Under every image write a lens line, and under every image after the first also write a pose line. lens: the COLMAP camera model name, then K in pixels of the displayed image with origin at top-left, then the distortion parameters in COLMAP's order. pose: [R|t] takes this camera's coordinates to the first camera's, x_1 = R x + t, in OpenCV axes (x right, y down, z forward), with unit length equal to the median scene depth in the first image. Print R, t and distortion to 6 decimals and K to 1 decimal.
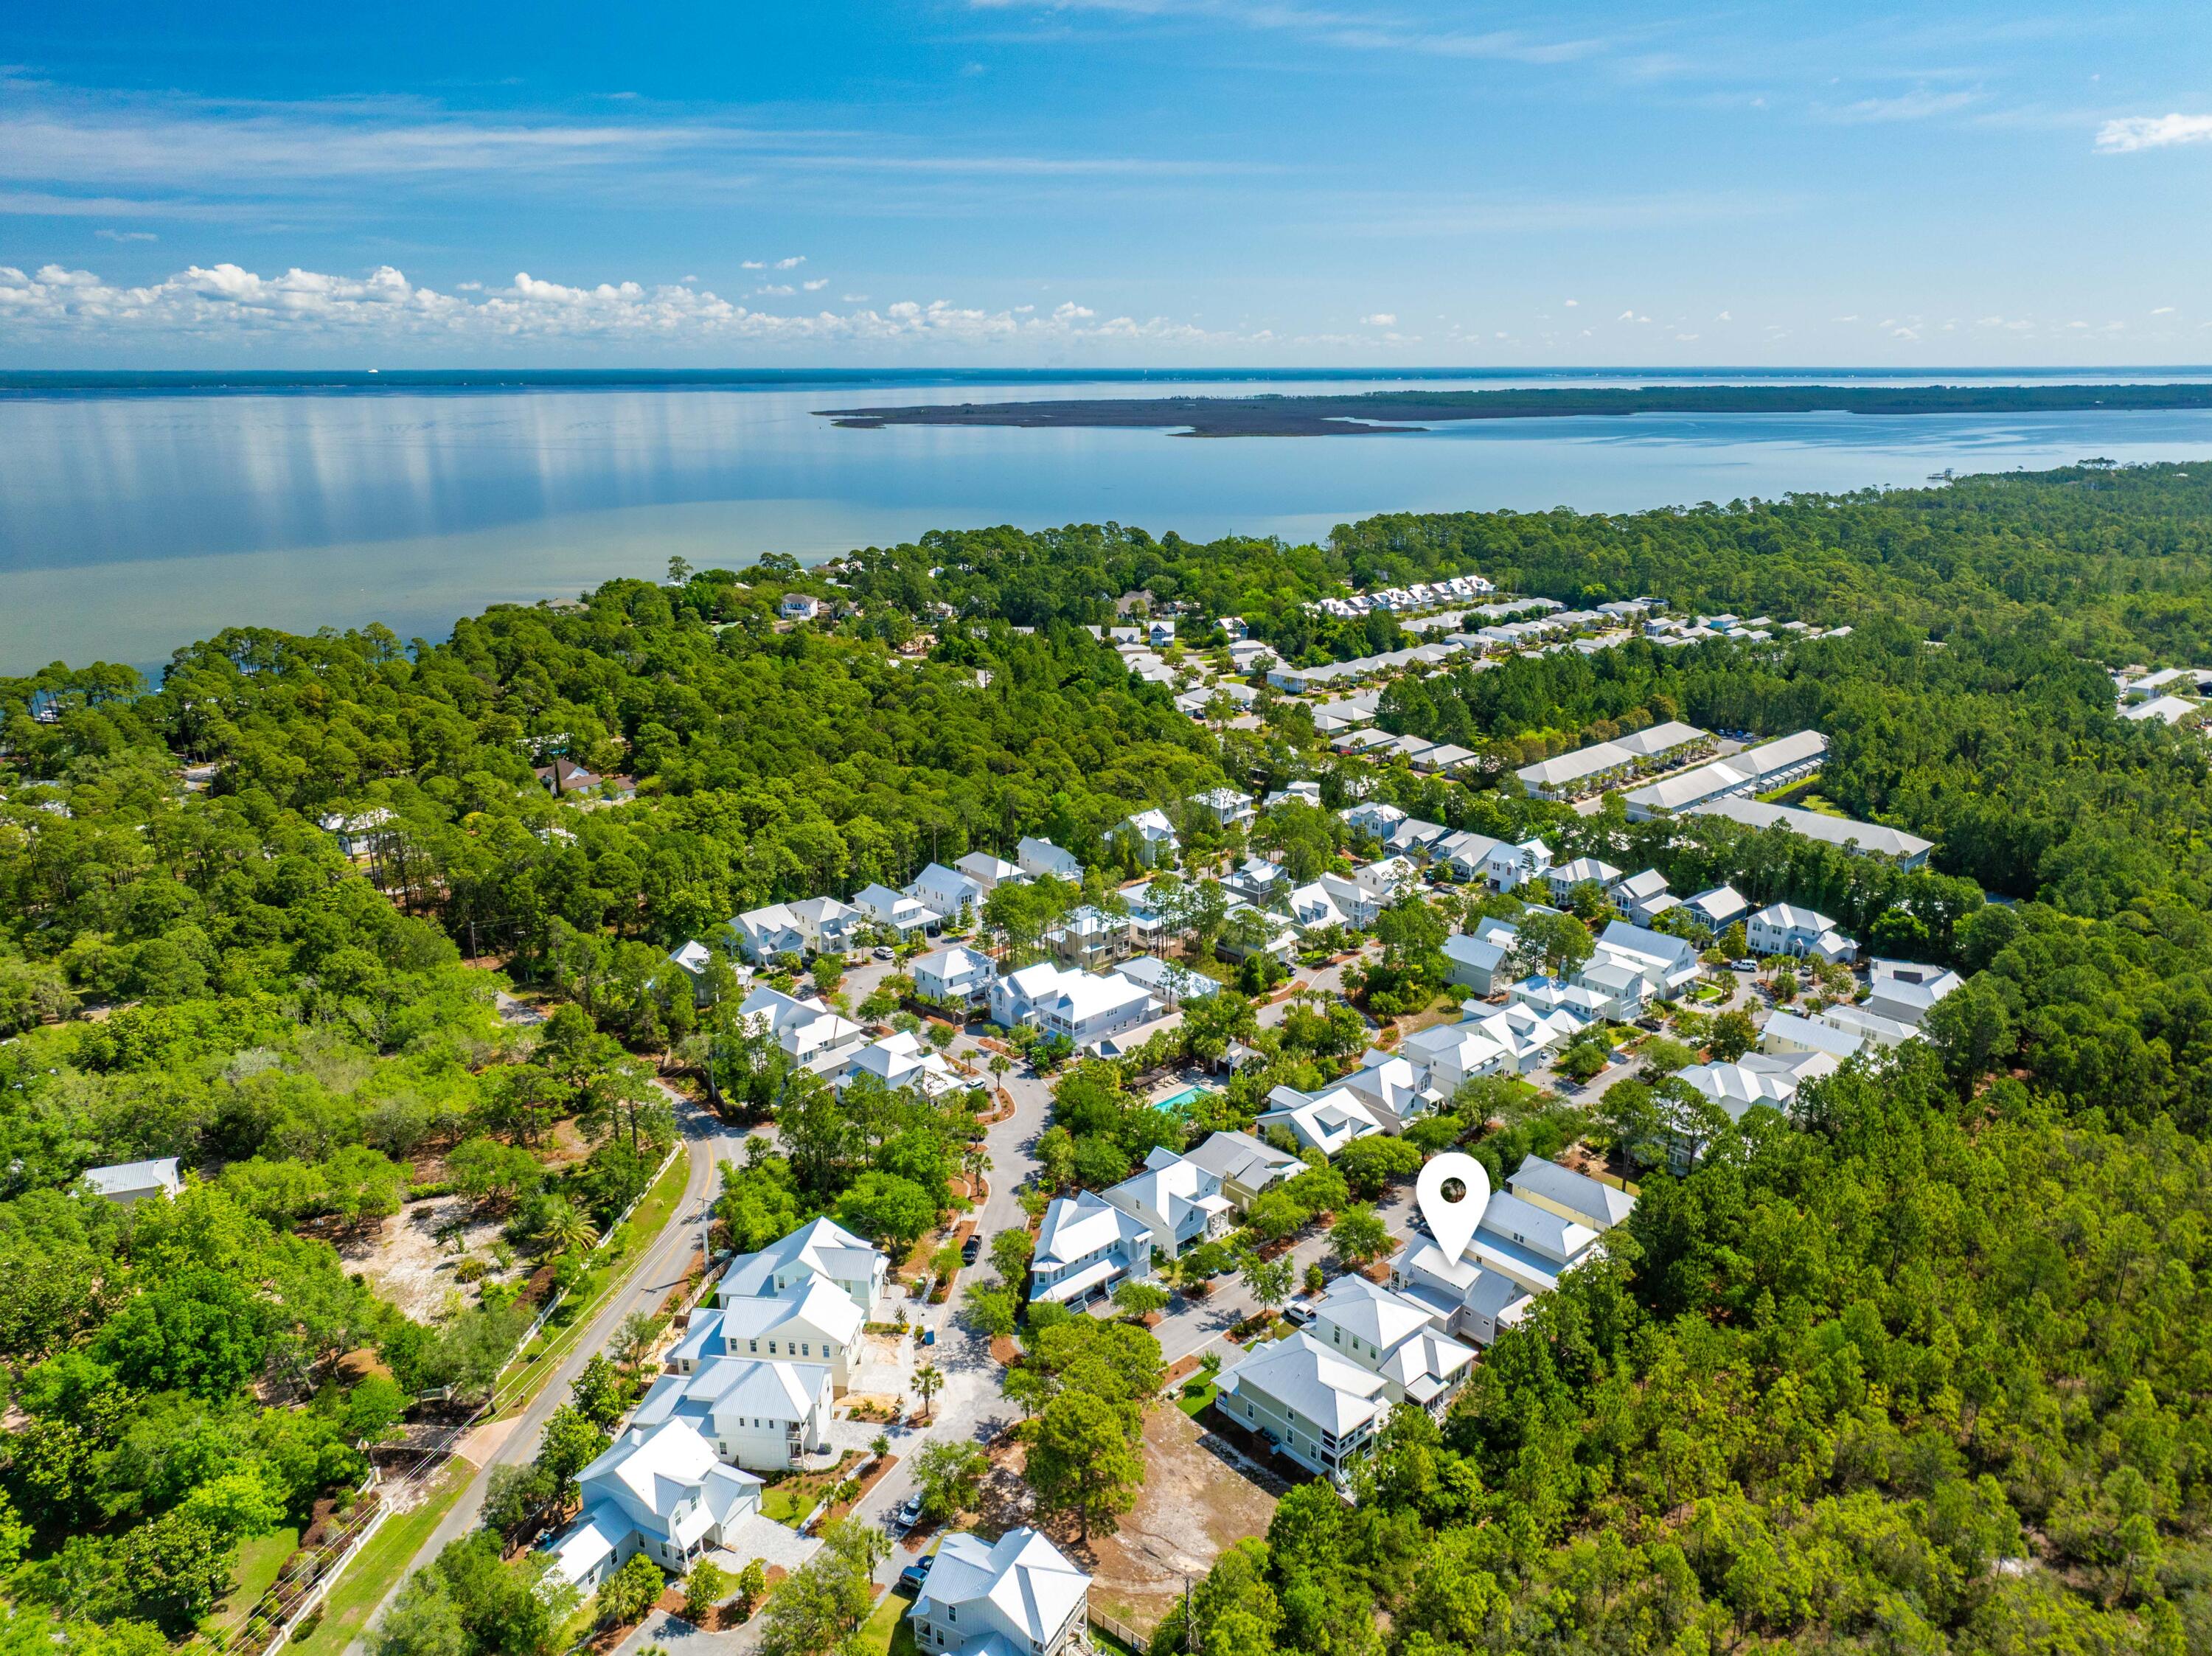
lens RADIAL K [[1545.2, 0, 1109.7], [0, 1545.2, 812.9], [0, 0, 1]] dist [0.002076, 0.003308]
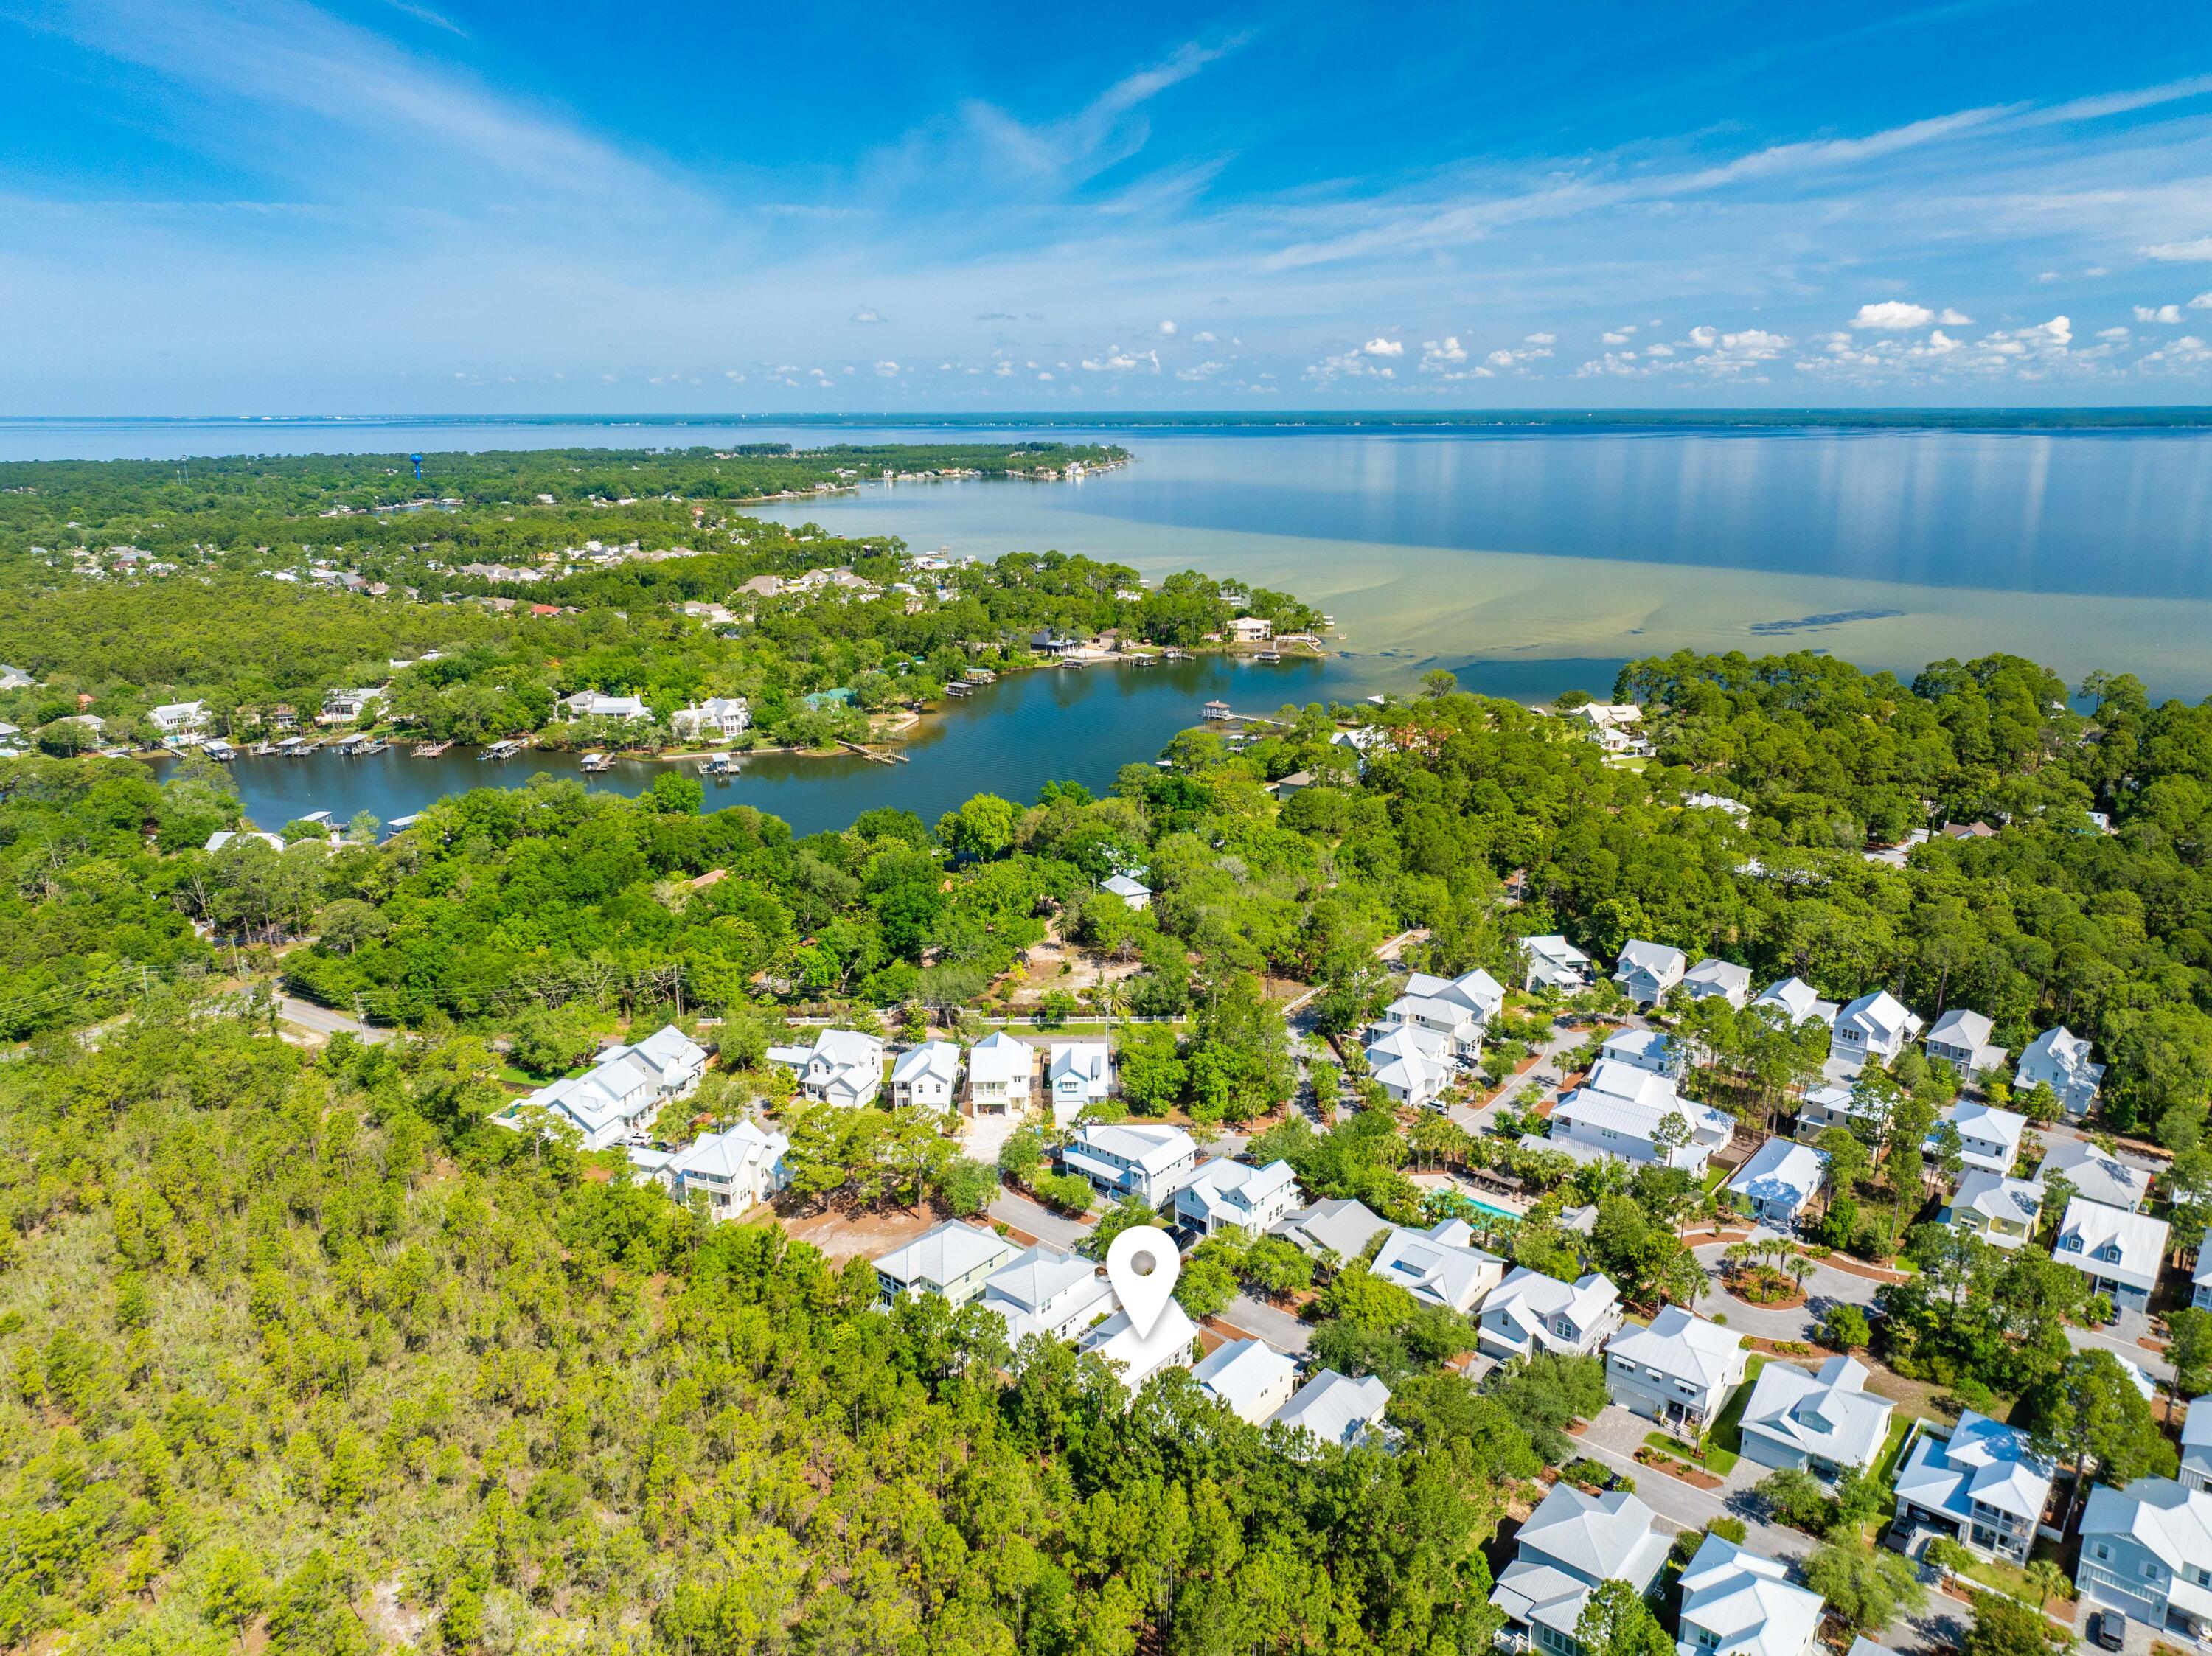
lens RADIAL K [[1536.6, 0, 1111.4], [0, 1536.6, 821.1], [0, 0, 1]] dist [0.006078, -0.000331]
pose [[0.134169, 0.257911, -0.956808, 0.560169], [-0.272115, 0.938010, 0.214686, -0.111065], [0.952865, 0.231558, 0.196033, 0.378900]]
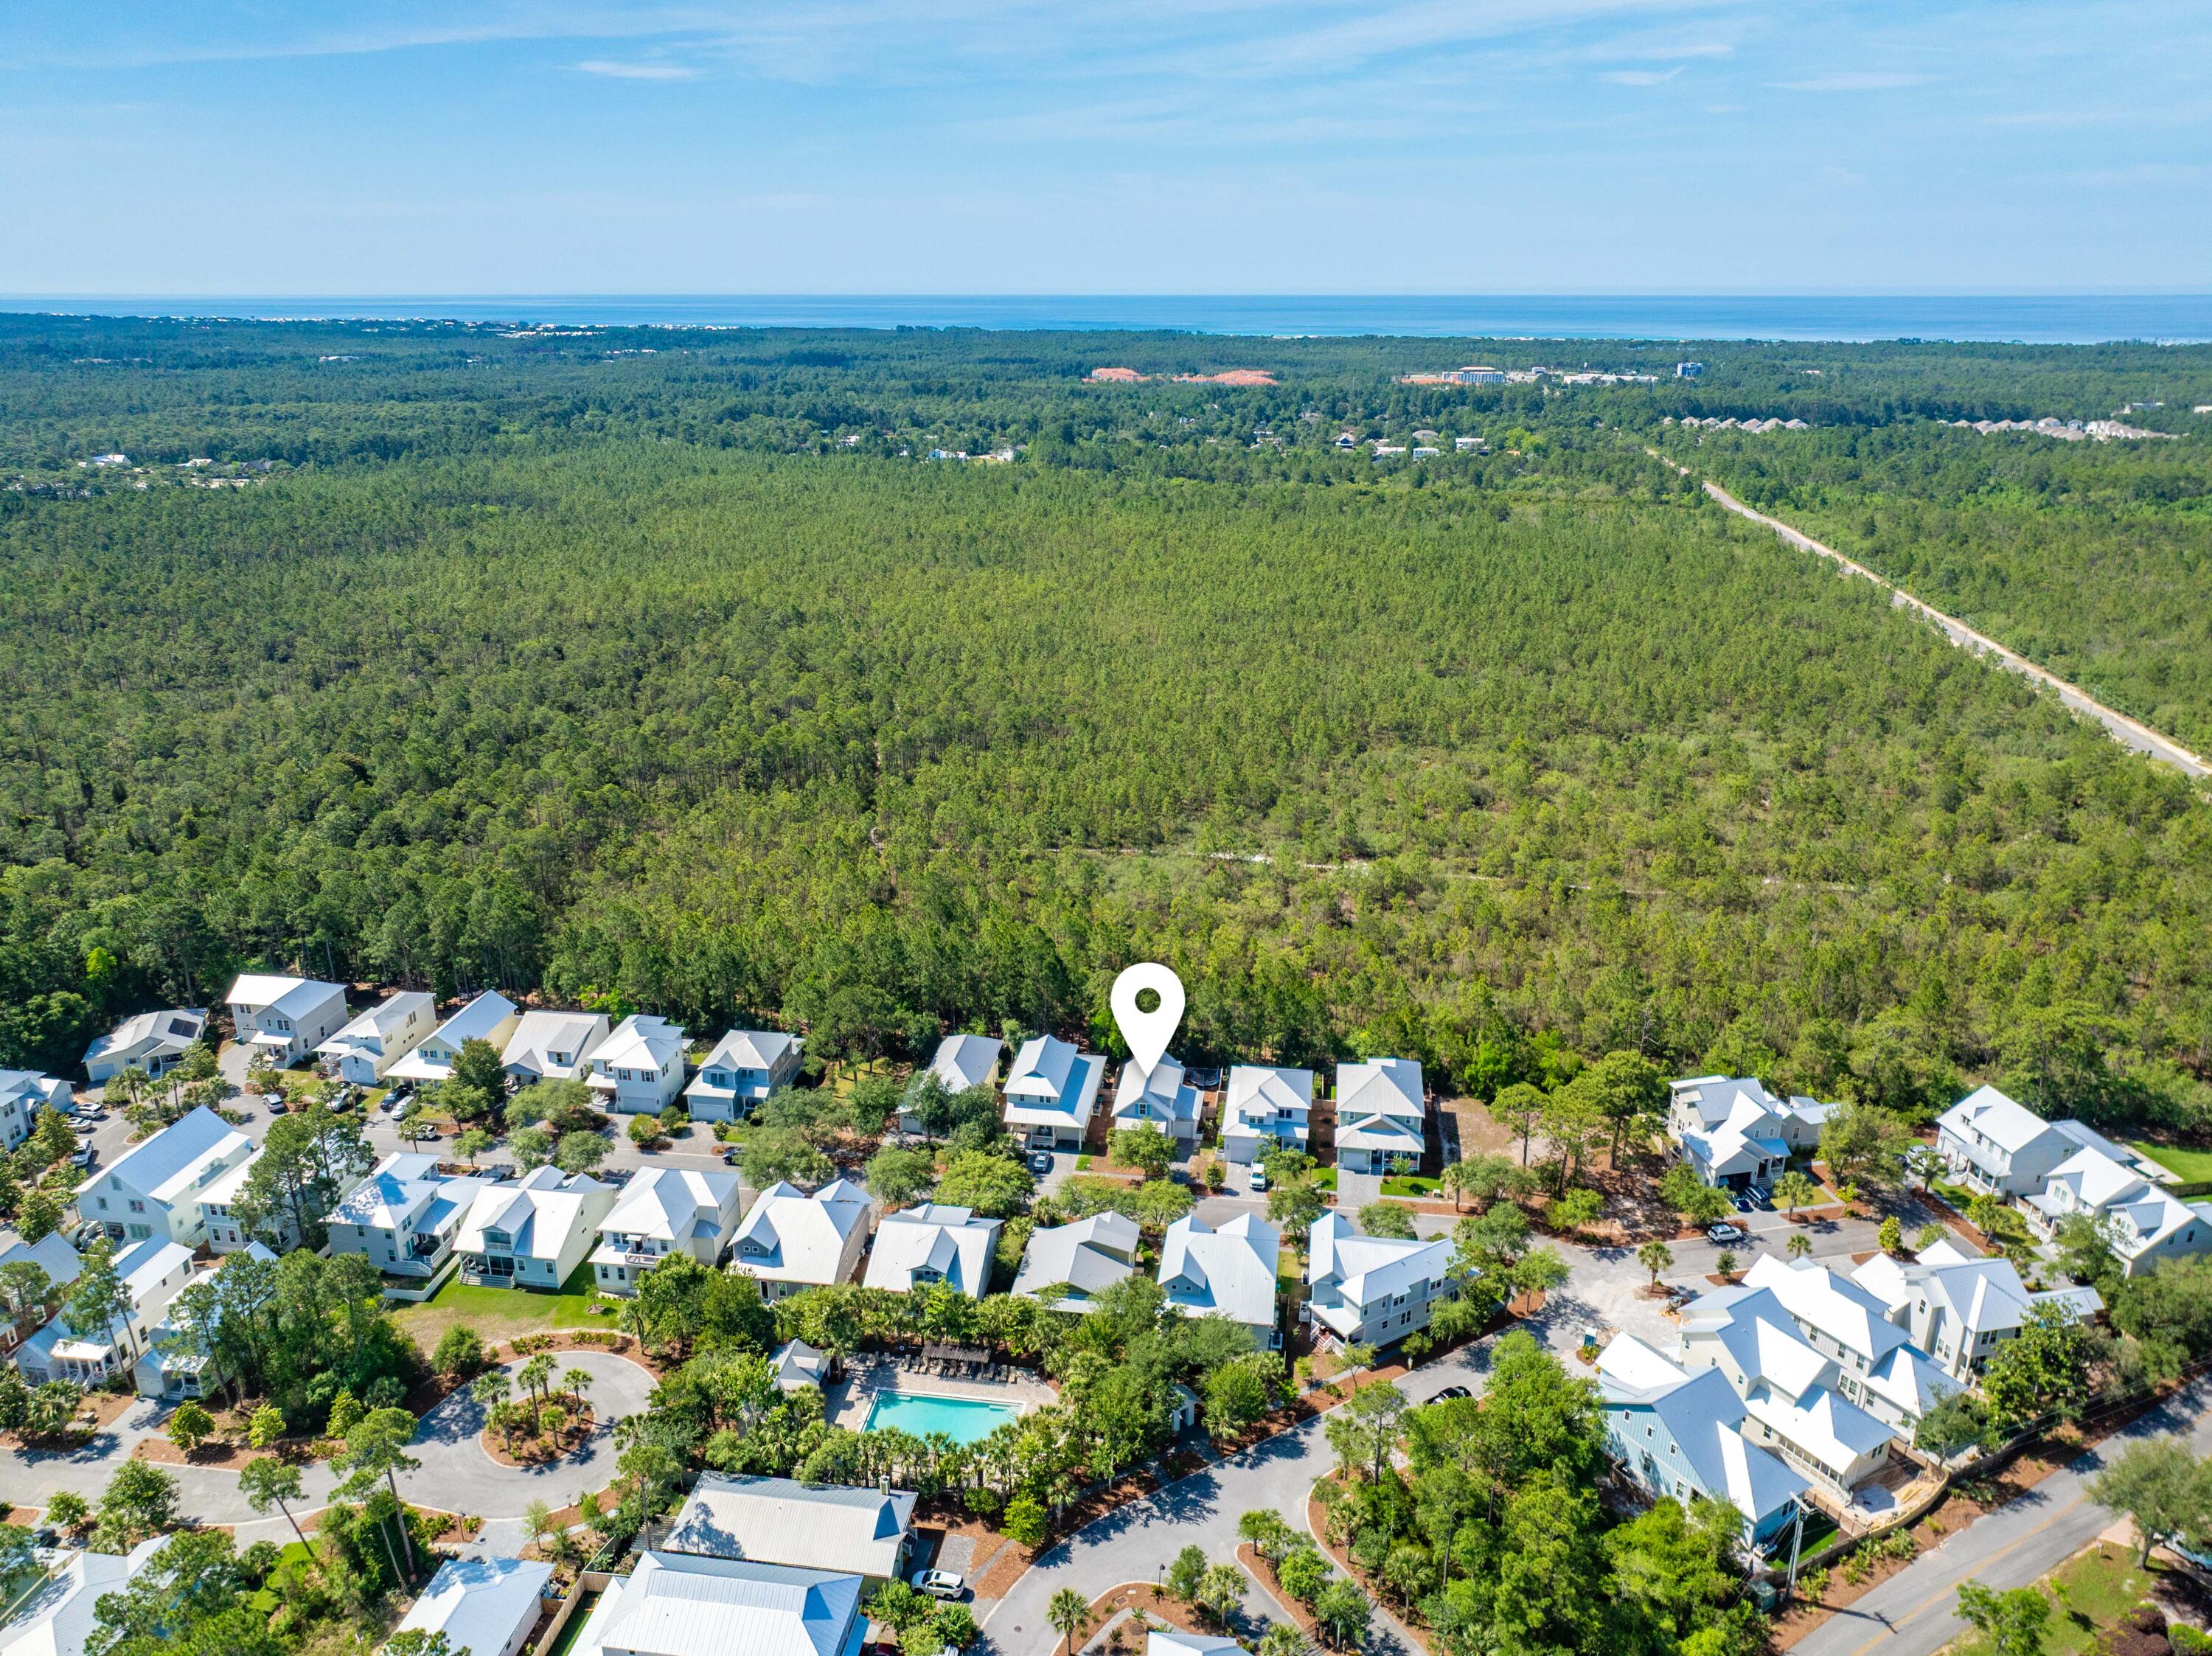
lens RADIAL K [[1543.2, 0, 1106.0], [0, 1543.2, 828.0], [0, 0, 1]] dist [0.002773, -0.009005]
pose [[-0.630465, -0.250531, 0.734676, -0.265015], [0.217467, 0.851568, 0.477012, -0.200945], [-0.745132, 0.460507, -0.482401, 0.767653]]
